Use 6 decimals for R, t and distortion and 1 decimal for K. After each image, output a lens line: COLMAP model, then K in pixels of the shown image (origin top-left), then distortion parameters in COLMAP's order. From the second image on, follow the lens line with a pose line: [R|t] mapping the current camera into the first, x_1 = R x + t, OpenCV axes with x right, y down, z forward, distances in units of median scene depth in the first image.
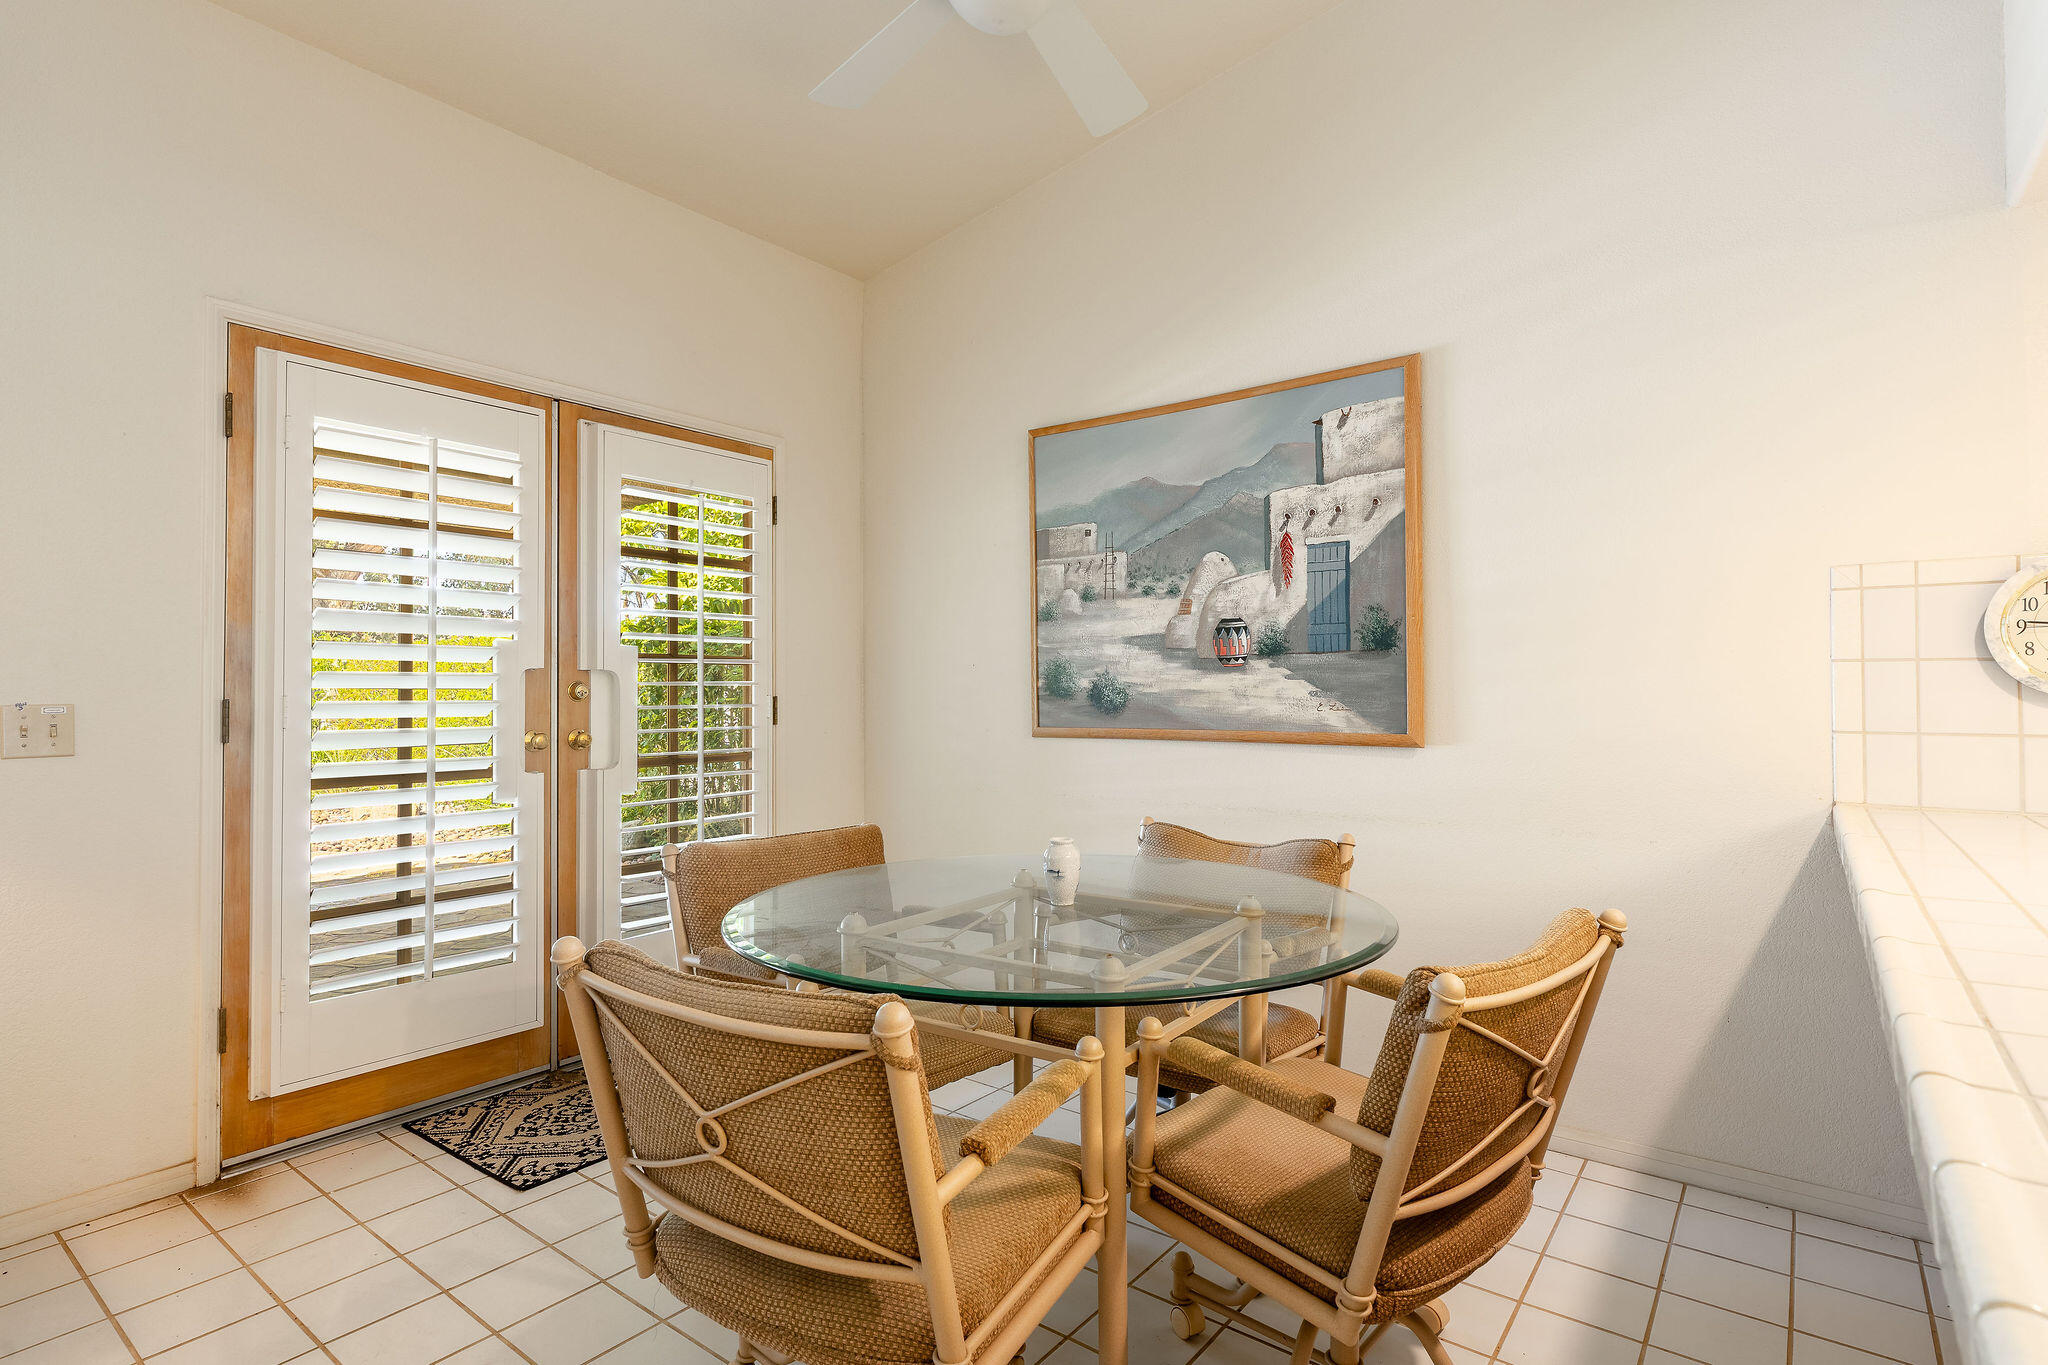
lens RADIAL K [[1017.5, 0, 1024.0], [0, 1017.5, 682.5], [0, 0, 1]] dist [0.000856, 0.000064]
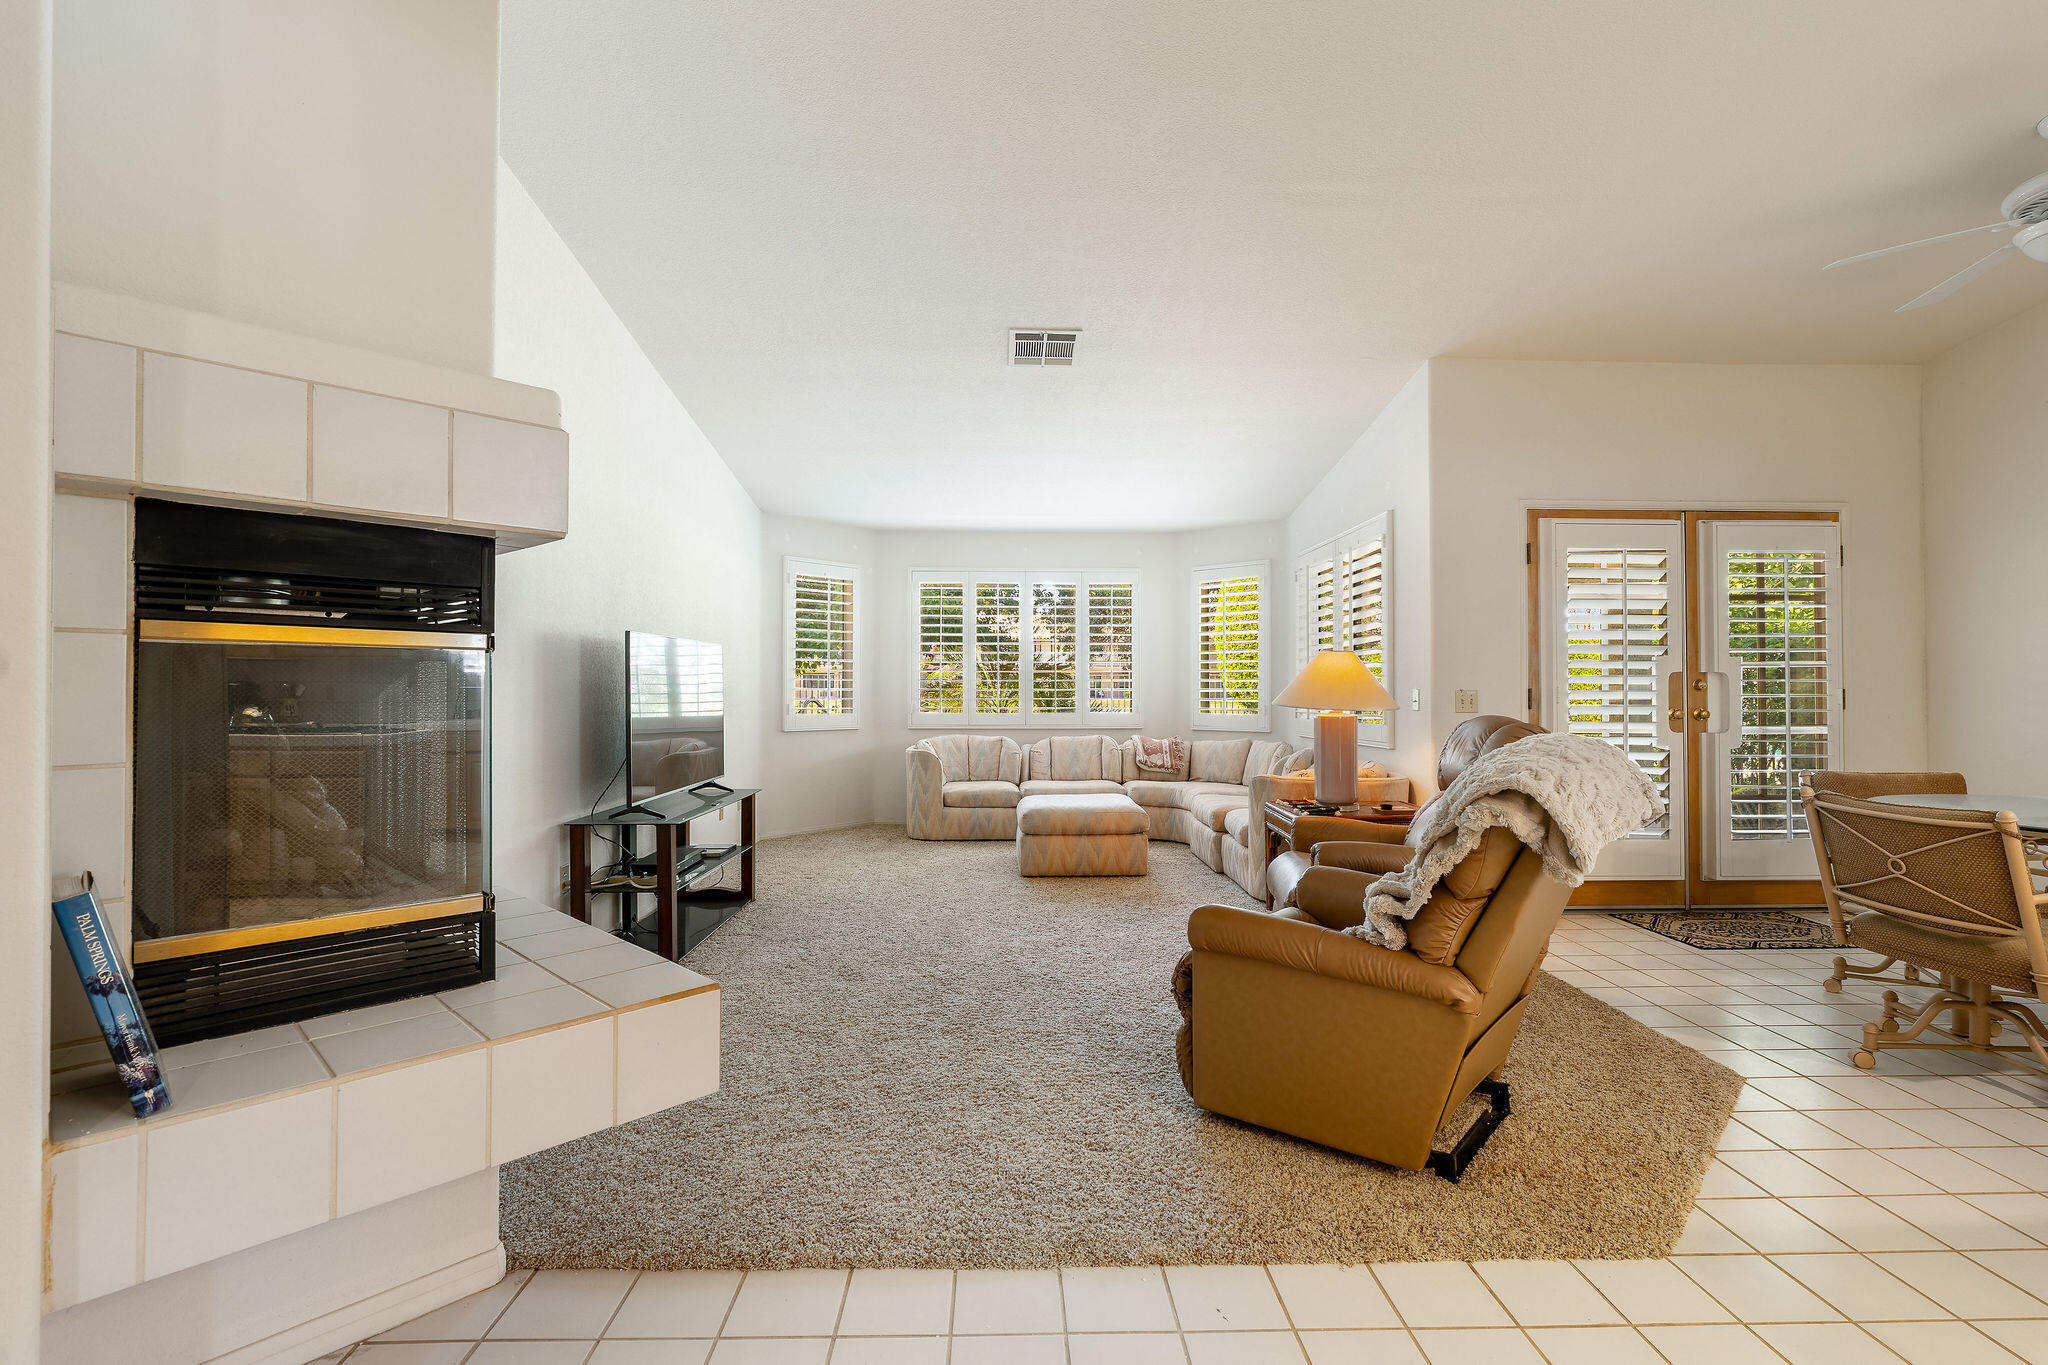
lens RADIAL K [[924.7, 0, 1024.0], [0, 924.7, 682.5], [0, 0, 1]] dist [-0.010278, -0.000333]
pose [[0.629876, -0.002224, -0.776693, 0.031642], [0.004635, 0.999989, 0.000896, -0.002157], [0.776682, -0.004164, 0.629879, -0.801270]]
